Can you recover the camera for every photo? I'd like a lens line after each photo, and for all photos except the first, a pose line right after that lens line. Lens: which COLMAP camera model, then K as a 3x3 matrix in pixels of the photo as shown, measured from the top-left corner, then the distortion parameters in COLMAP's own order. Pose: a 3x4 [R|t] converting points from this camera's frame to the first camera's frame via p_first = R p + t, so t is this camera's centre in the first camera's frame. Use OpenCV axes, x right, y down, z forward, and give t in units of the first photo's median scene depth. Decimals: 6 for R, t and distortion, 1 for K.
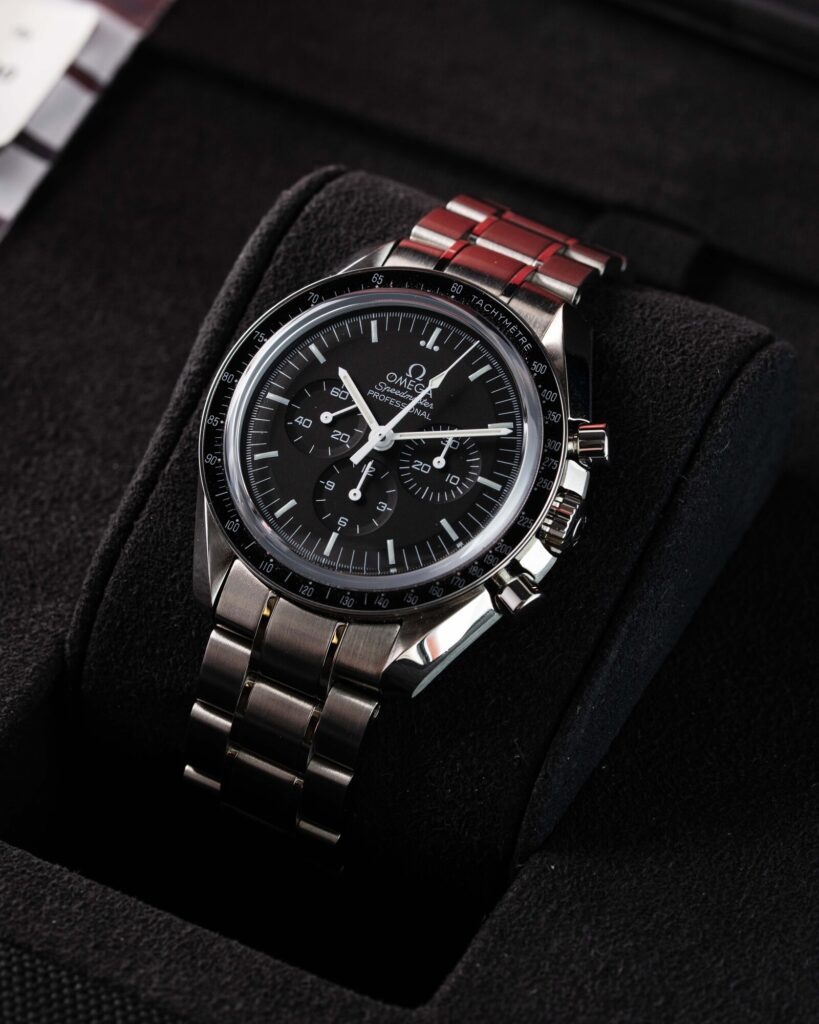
lens RADIAL K [[3962.2, 0, 409.5], [0, 3962.2, 512.0], [0, 0, 1]] dist [0.066052, -3.649111]
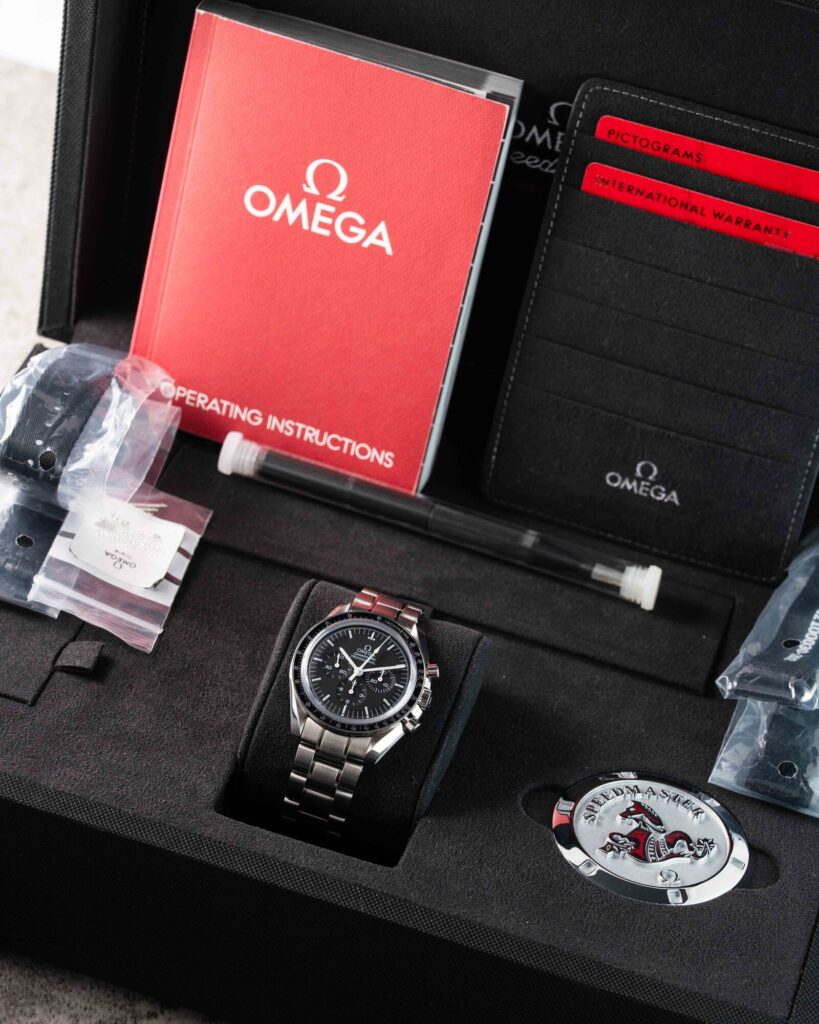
lens RADIAL K [[3962.2, 0, 409.5], [0, 3962.2, 512.0], [0, 0, 1]] dist [0.066052, -3.649111]
pose [[0.964141, -0.015995, 0.264909, -0.706795], [0.055450, 0.988293, -0.142138, 0.267739], [-0.259534, 0.151730, 0.953740, -1.675311]]
